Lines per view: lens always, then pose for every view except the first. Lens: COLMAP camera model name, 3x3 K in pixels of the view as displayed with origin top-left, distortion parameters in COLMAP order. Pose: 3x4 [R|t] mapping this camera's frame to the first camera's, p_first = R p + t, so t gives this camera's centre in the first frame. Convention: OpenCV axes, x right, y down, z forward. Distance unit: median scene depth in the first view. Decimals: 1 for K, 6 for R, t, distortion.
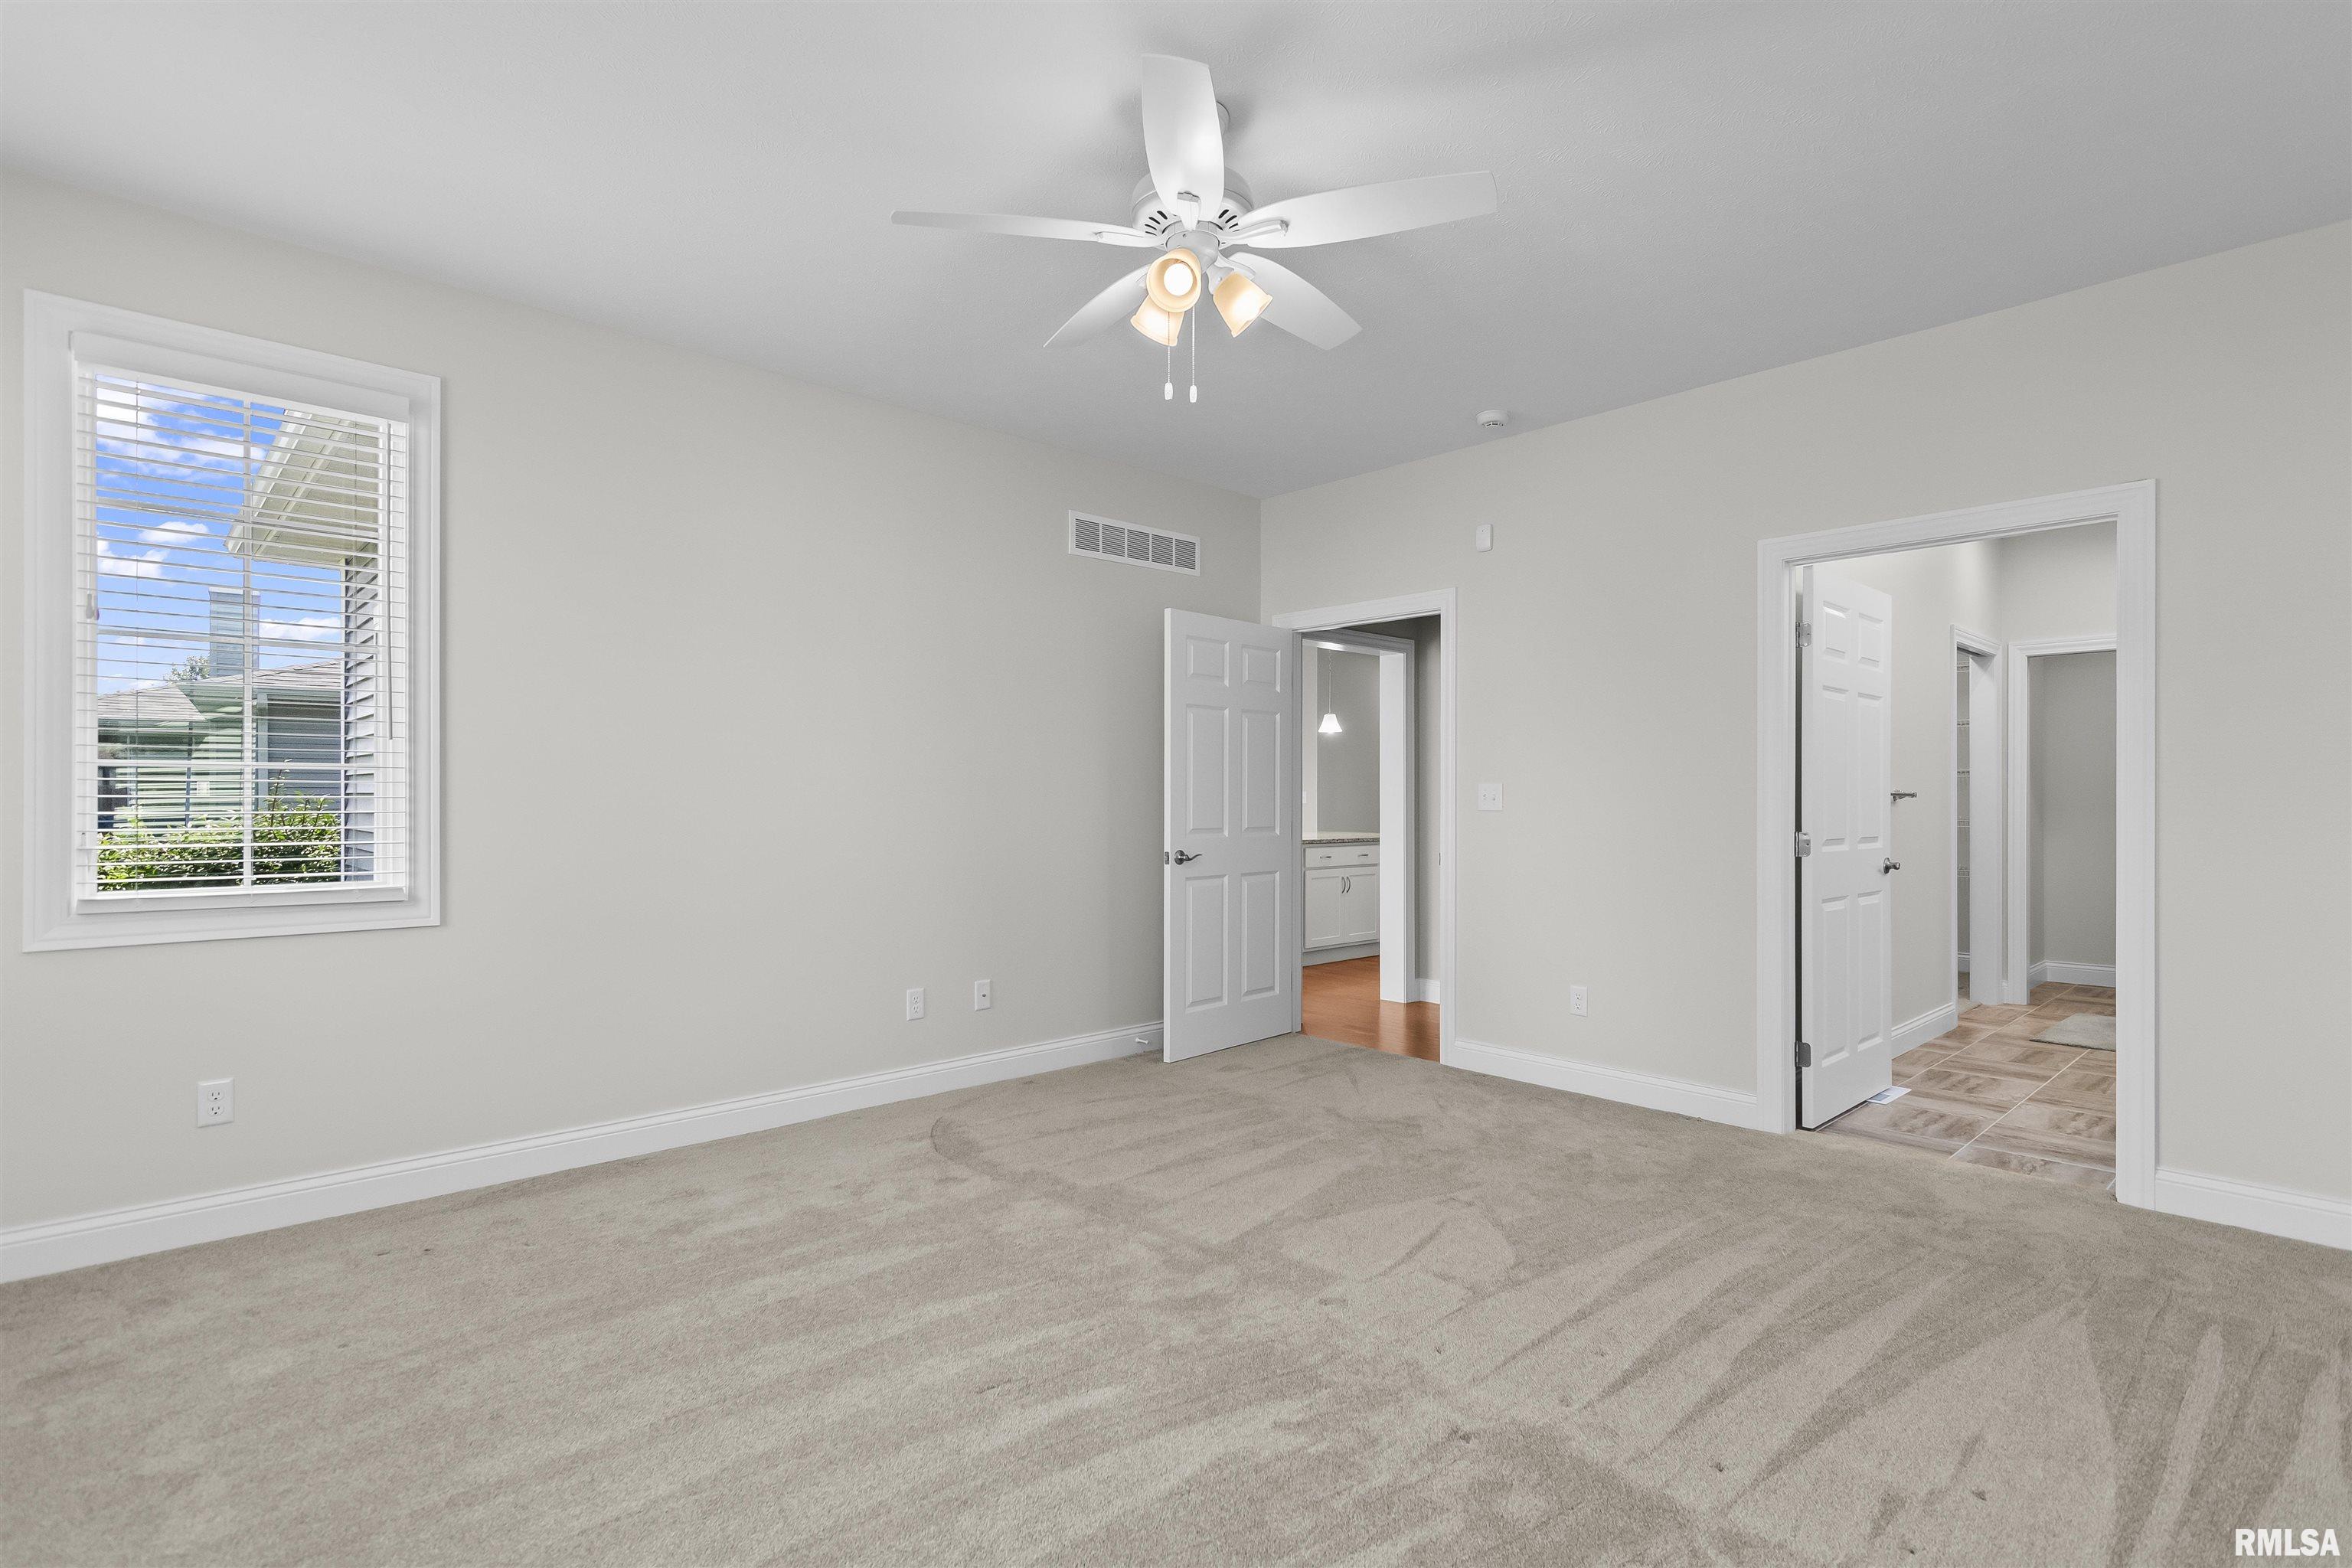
lens RADIAL K [[1139.7, 0, 1176.3], [0, 1139.7, 794.5], [0, 0, 1]] dist [0.000435, -0.000057]
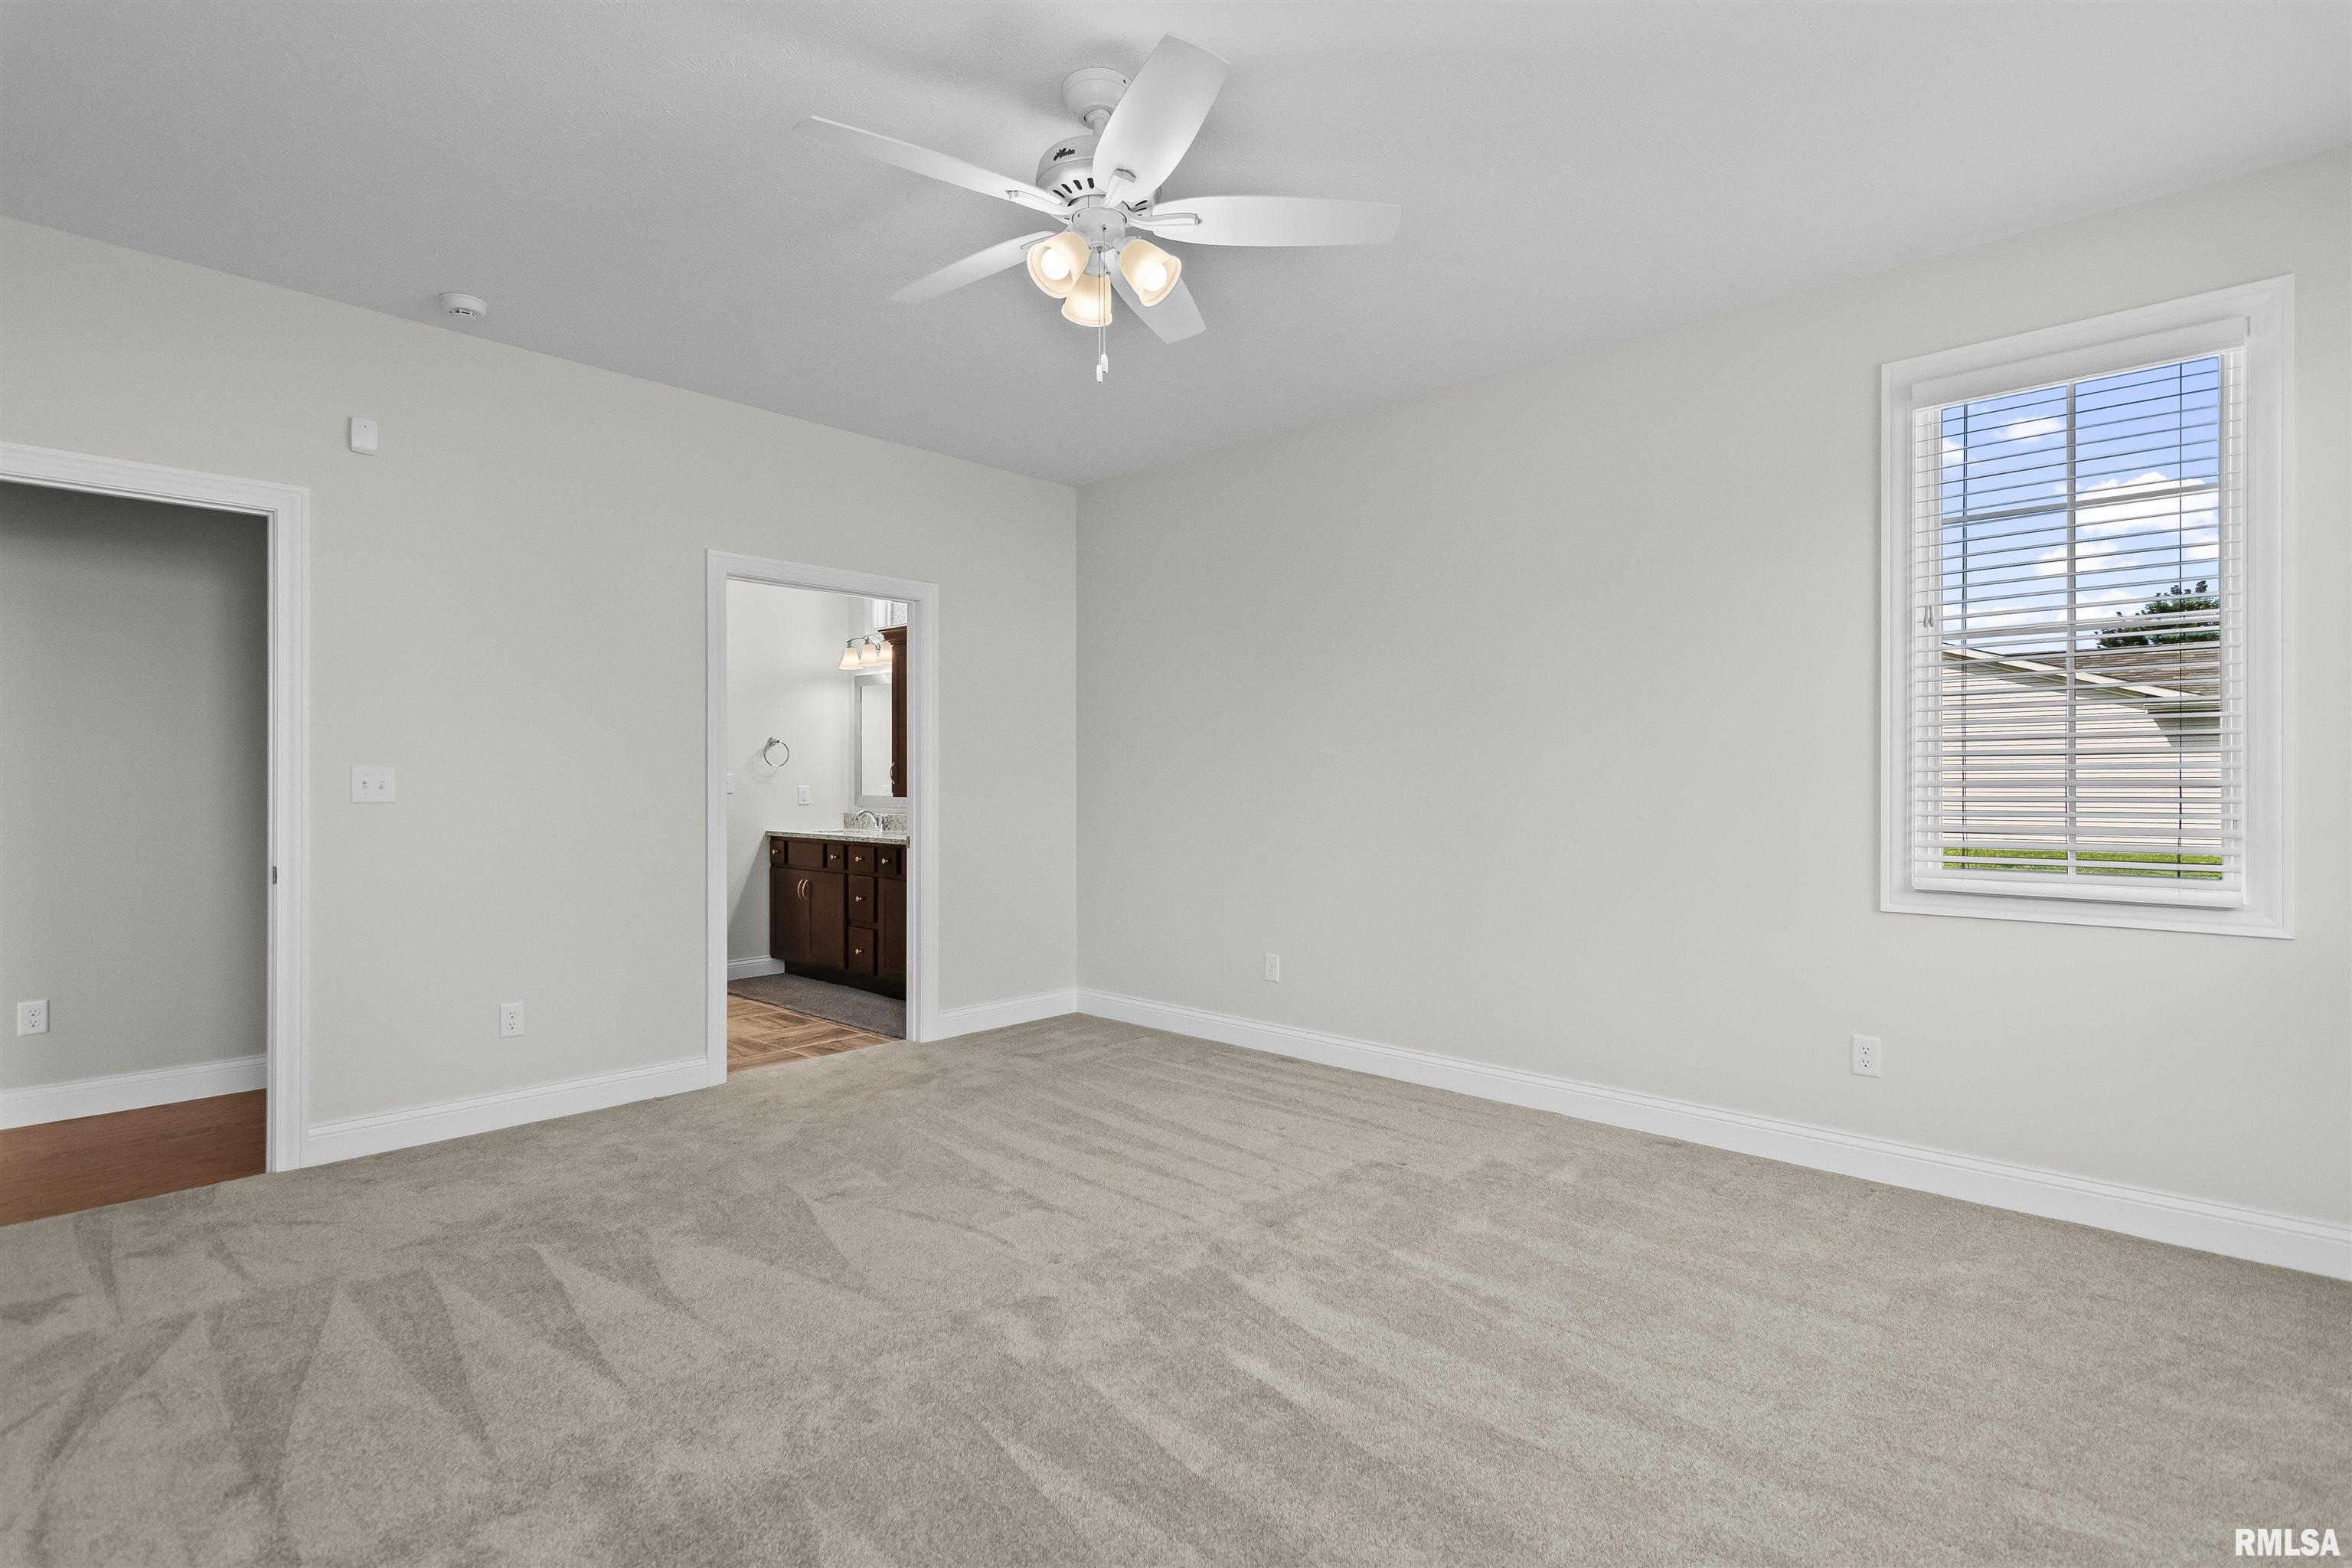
lens RADIAL K [[1111.6, 0, 1176.0], [0, 1111.6, 784.0], [0, 0, 1]] dist [0.000097, -0.000186]
pose [[-0.066045, -0.002159, 0.997814, -0.679477], [-0.001290, 0.999997, 0.002079, 0.000176], [-0.997816, -0.001150, -0.066047, 0.720835]]
